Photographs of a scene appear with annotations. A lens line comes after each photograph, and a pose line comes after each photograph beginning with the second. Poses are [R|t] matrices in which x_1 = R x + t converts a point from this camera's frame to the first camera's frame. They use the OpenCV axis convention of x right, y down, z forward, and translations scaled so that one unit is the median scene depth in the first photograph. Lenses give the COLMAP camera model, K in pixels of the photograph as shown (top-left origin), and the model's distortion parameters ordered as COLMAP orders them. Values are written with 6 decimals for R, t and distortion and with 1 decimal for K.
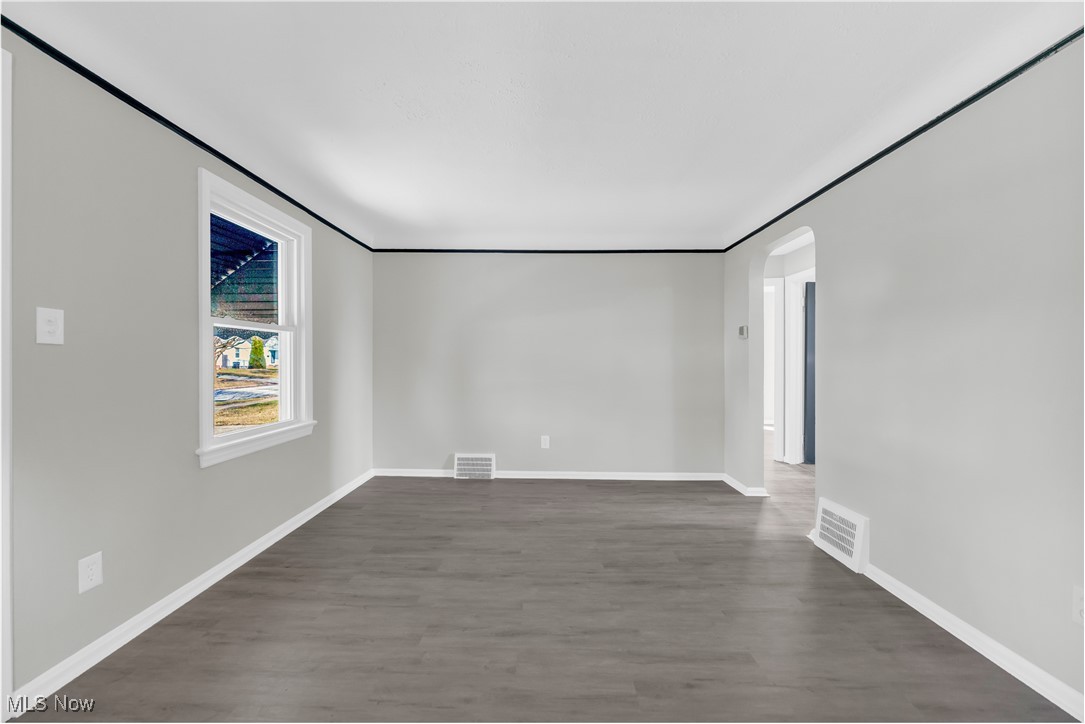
lens RADIAL K [[421.9, 0, 537.6], [0, 421.9, 361.7], [0, 0, 1]] dist [-0.002171, -0.000330]
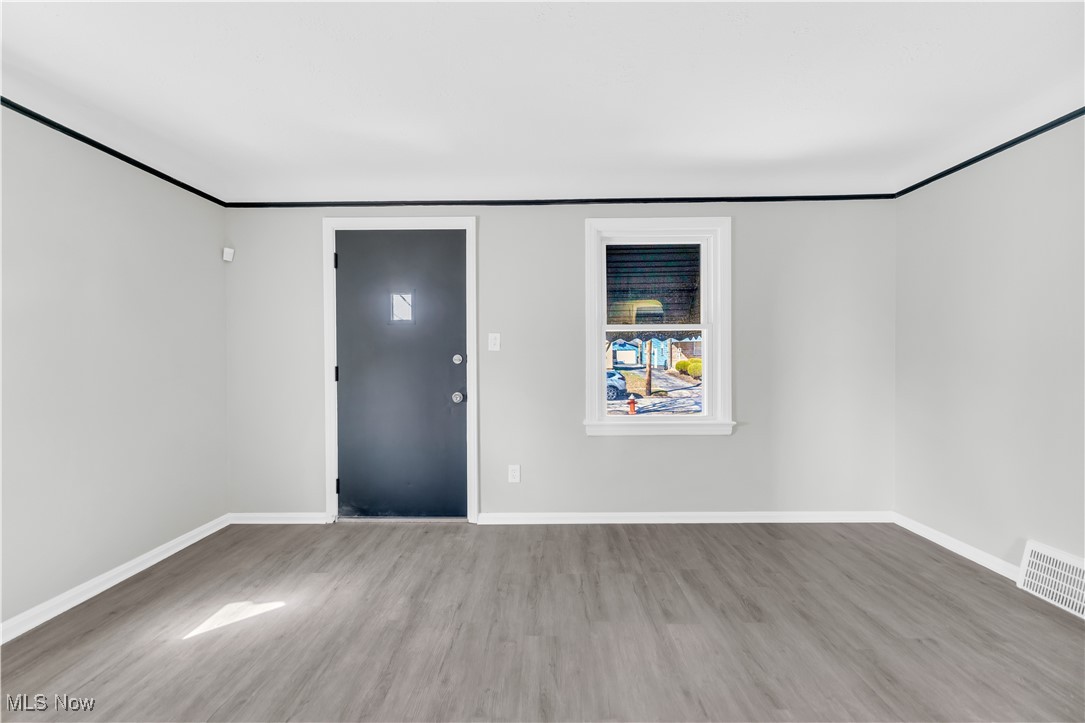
lens RADIAL K [[421.9, 0, 537.4], [0, 421.9, 365.5], [0, 0, 1]] dist [-0.002171, -0.000330]
pose [[0.005376, 0.007732, -0.999956, 0.541970], [0.004645, 0.999959, 0.007757, 0.009691], [0.999975, -0.004686, 0.005340, 0.761782]]
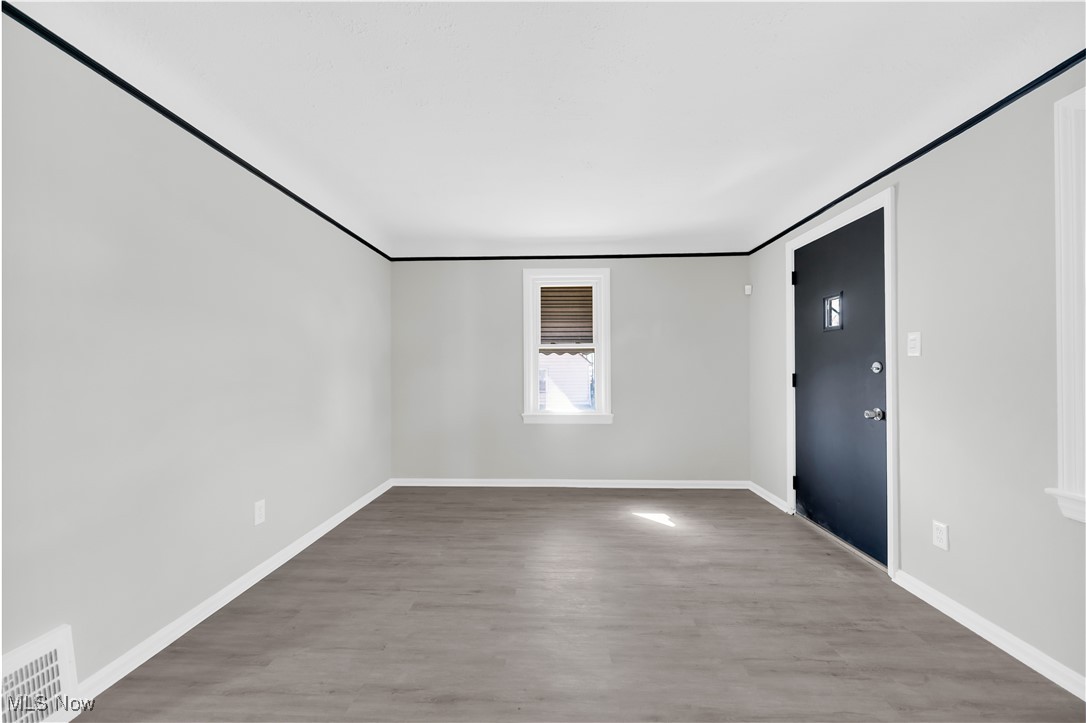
lens RADIAL K [[422.3, 0, 541.2], [0, 422.3, 363.2], [0, 0, 1]] dist [-0.002171, -0.000330]
pose [[-0.999844, 0.000668, 0.017656, 0.076141], [0.000478, 0.999942, -0.010740, -0.000409], [-0.017662, -0.010730, -0.999786, 1.594287]]
